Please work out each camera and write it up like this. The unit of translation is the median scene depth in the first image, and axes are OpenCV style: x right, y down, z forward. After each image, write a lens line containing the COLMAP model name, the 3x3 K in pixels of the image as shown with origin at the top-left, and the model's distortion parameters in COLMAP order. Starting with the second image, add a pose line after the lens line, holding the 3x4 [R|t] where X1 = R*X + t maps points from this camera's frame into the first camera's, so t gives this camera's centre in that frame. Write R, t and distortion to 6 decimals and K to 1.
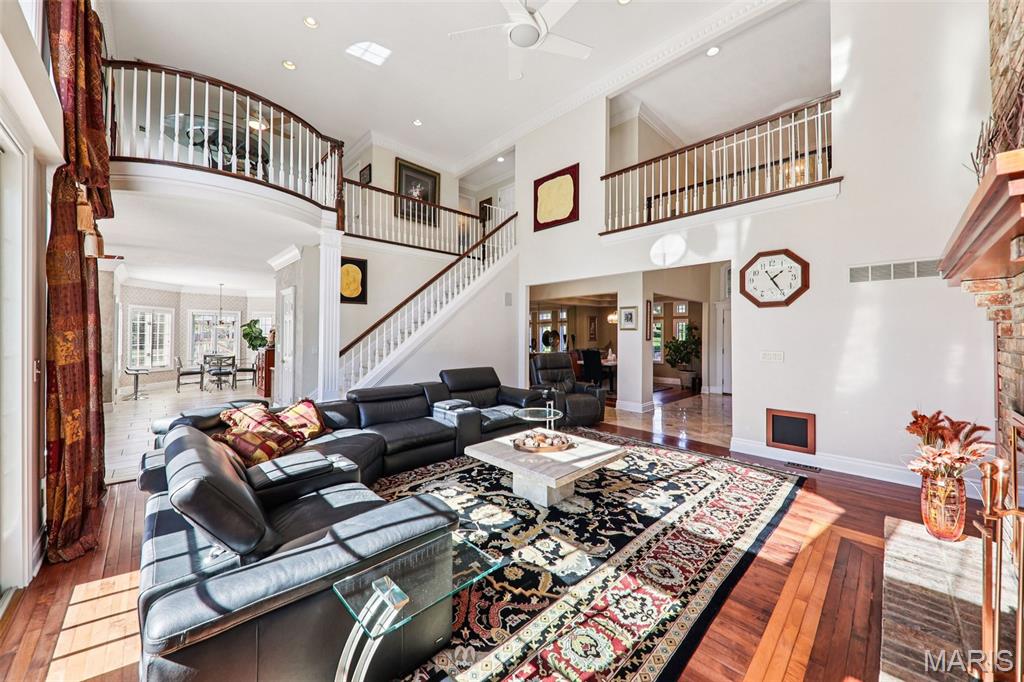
lens RADIAL K [[366.5, 0, 507.6], [0, 366.5, 334.2], [0, 0, 1]] dist [0.006643, -0.000115]
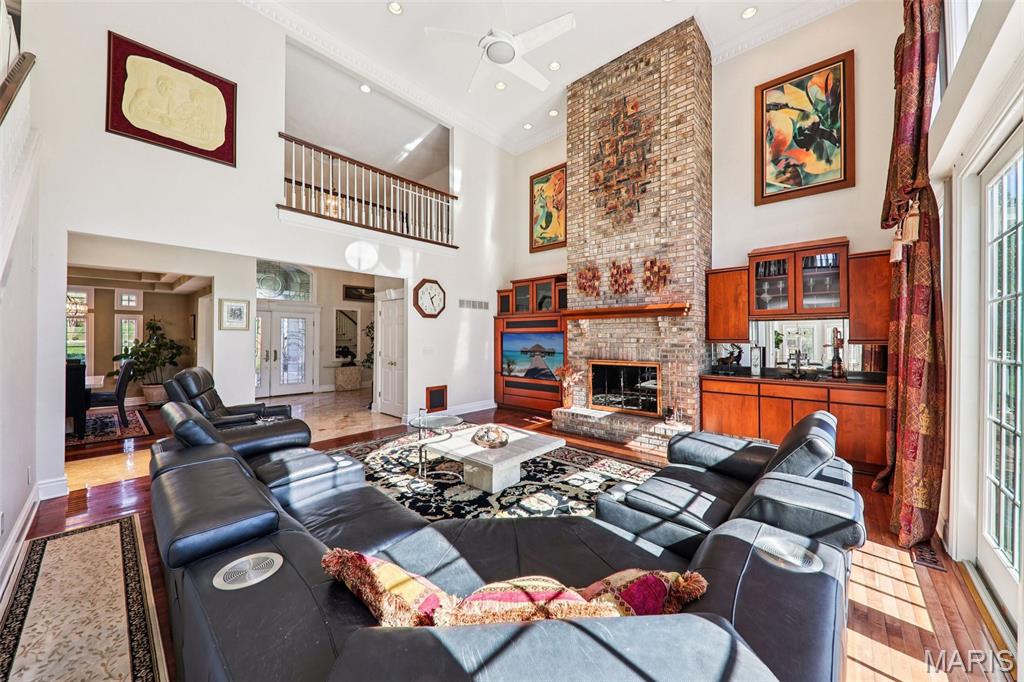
lens RADIAL K [[360.5, 0, 510.1], [0, 360.5, 339.0], [0, 0, 1]] dist [0.001379, -0.000158]
pose [[-0.068447, -0.005871, 0.997637, -0.952348], [-0.003441, 0.999978, 0.005649, 0.001456], [-0.997649, -0.003046, -0.068465, 1.000436]]
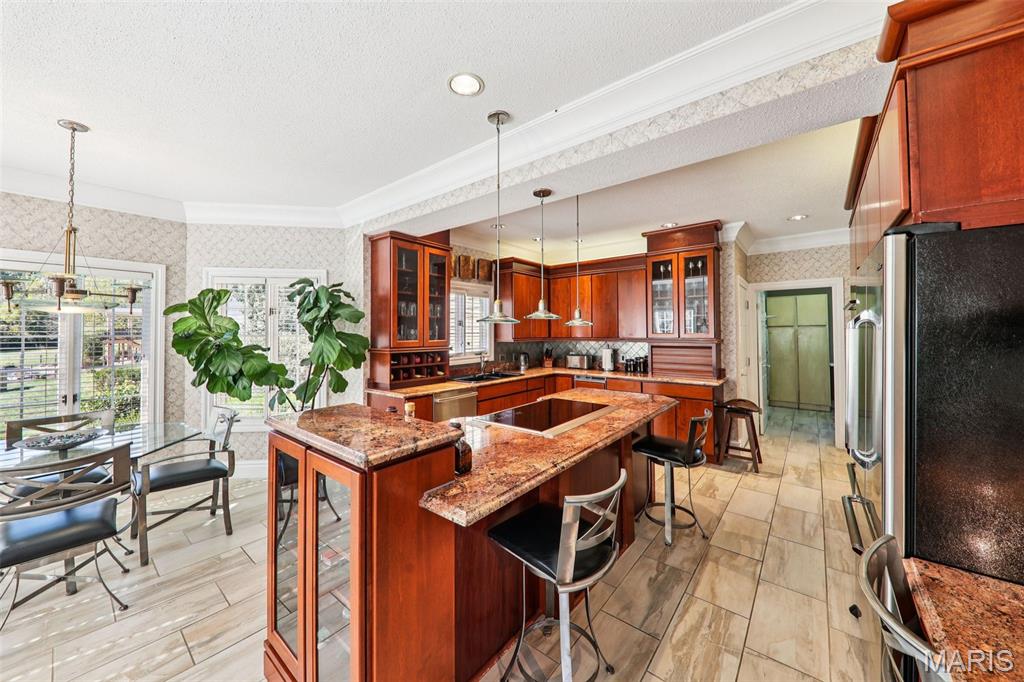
lens RADIAL K [[366.8, 0, 510.3], [0, 366.8, 327.0], [0, 0, 1]] dist [0.011428, -0.007590]
pose [[0.993054, -0.003393, 0.117608, -1.506404], [0.004283, 0.999964, -0.007313, -0.015627], [-0.117579, 0.007766, 0.993033, 2.093873]]
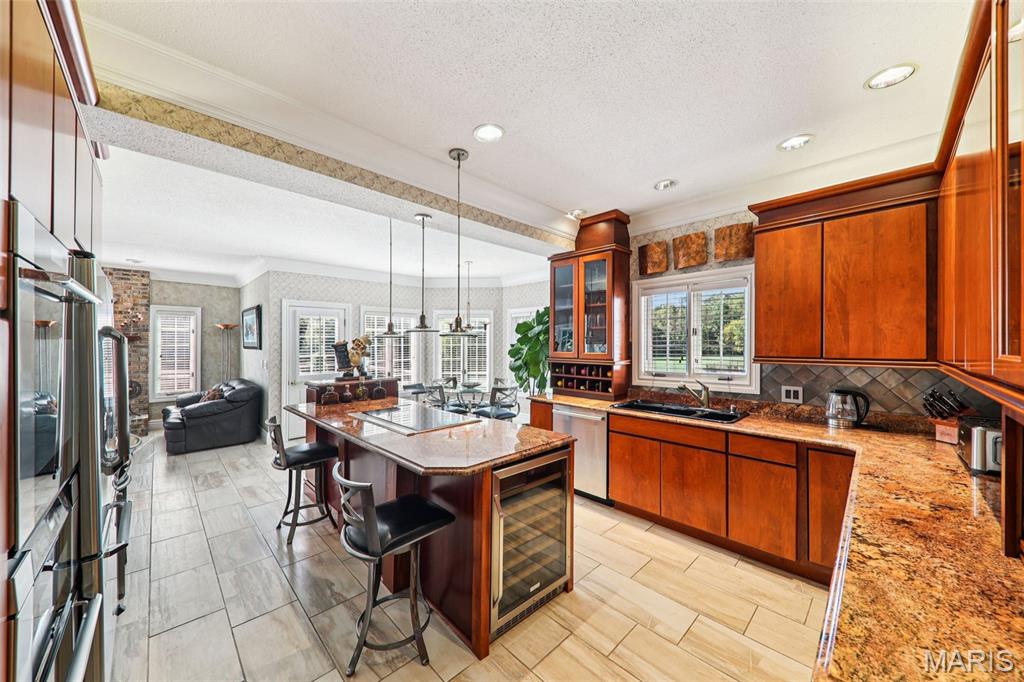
lens RADIAL K [[367.7, 0, 512.0], [0, 367.7, 341.0], [0, 0, 1]] dist [0.011208, -0.004937]
pose [[0.002351, -0.008405, -0.999962, -0.549727], [0.008800, 0.999926, -0.008384, -0.010541], [0.999959, -0.008780, 0.002425, 3.002157]]
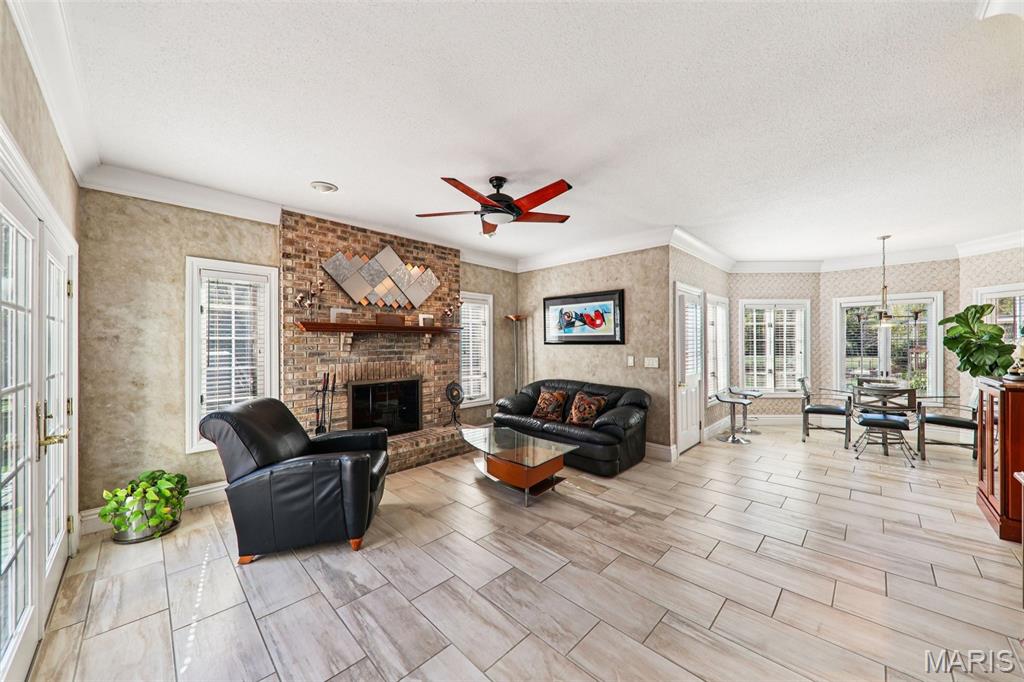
lens RADIAL K [[355.3, 0, 511.3], [0, 355.3, 342.5], [0, 0, 1]] dist [-0.000970, -0.003799]
pose [[0.004483, -0.005117, -0.999977, -0.899385], [0.007737, 0.999957, -0.005082, 0.005732], [0.999960, -0.007714, 0.004523, 1.438748]]
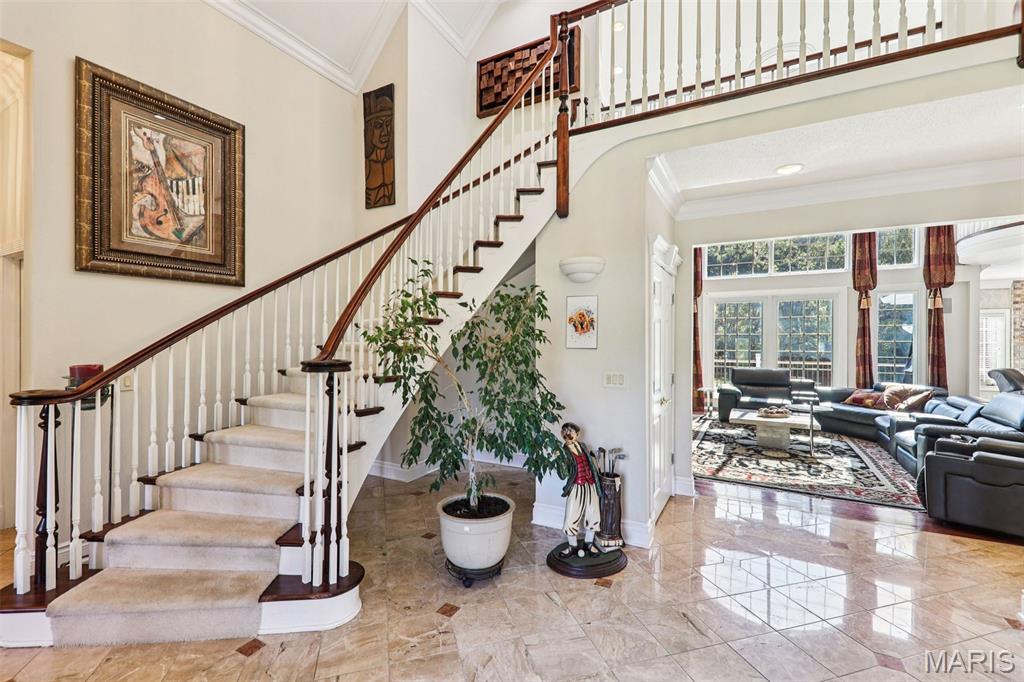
lens RADIAL K [[446.7, 0, 512.0], [0, 446.7, 341.0], [0, 0, 1]] dist [0.002967, 0.000436]
pose [[-0.958824, -0.010207, -0.283818, 1.660838], [-0.007919, 0.999926, -0.009208, 0.018541], [0.283892, -0.006582, -0.958834, 2.484472]]
